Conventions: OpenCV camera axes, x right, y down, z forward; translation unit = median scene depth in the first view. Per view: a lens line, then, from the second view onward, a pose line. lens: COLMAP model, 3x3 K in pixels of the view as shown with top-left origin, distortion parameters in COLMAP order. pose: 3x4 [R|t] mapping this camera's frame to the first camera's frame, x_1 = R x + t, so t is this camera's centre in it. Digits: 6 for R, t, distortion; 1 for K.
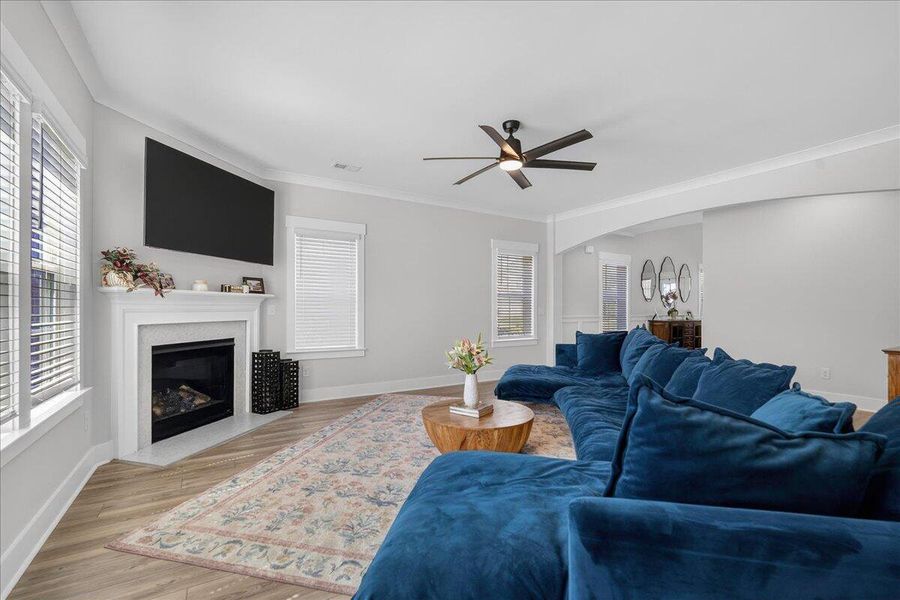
lens RADIAL K [[389.7, 0, 445.3], [0, 389.7, 305.5], [0, 0, 1]] dist [-0.010695, 0.001707]
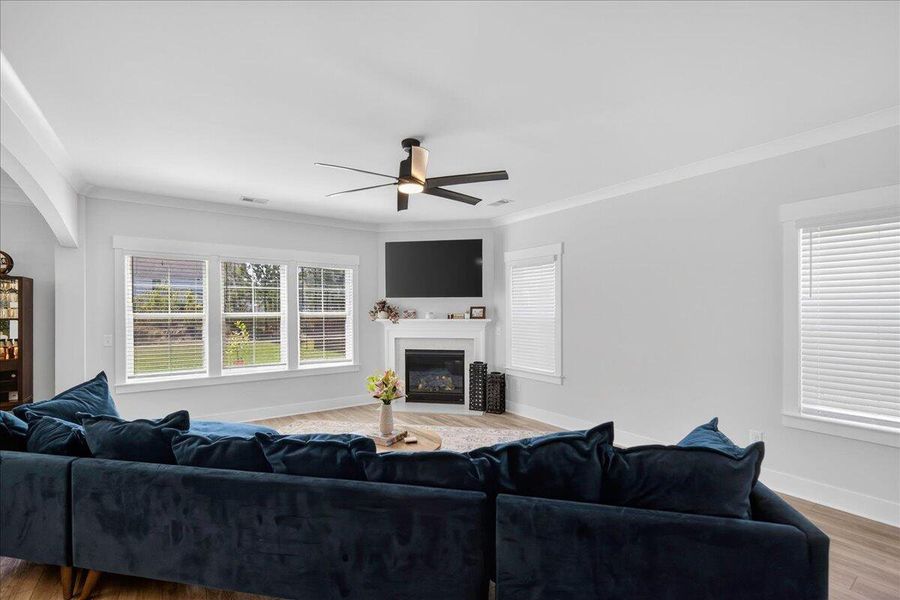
lens RADIAL K [[391.3, 0, 442.7], [0, 391.3, 304.9], [0, 0, 1]] dist [-0.002257, -0.000054]
pose [[0.080514, -0.022614, -0.996497, 0.886849], [0.006746, 0.999732, -0.022142, -0.051930], [0.996731, -0.004939, 0.080645, 0.808967]]
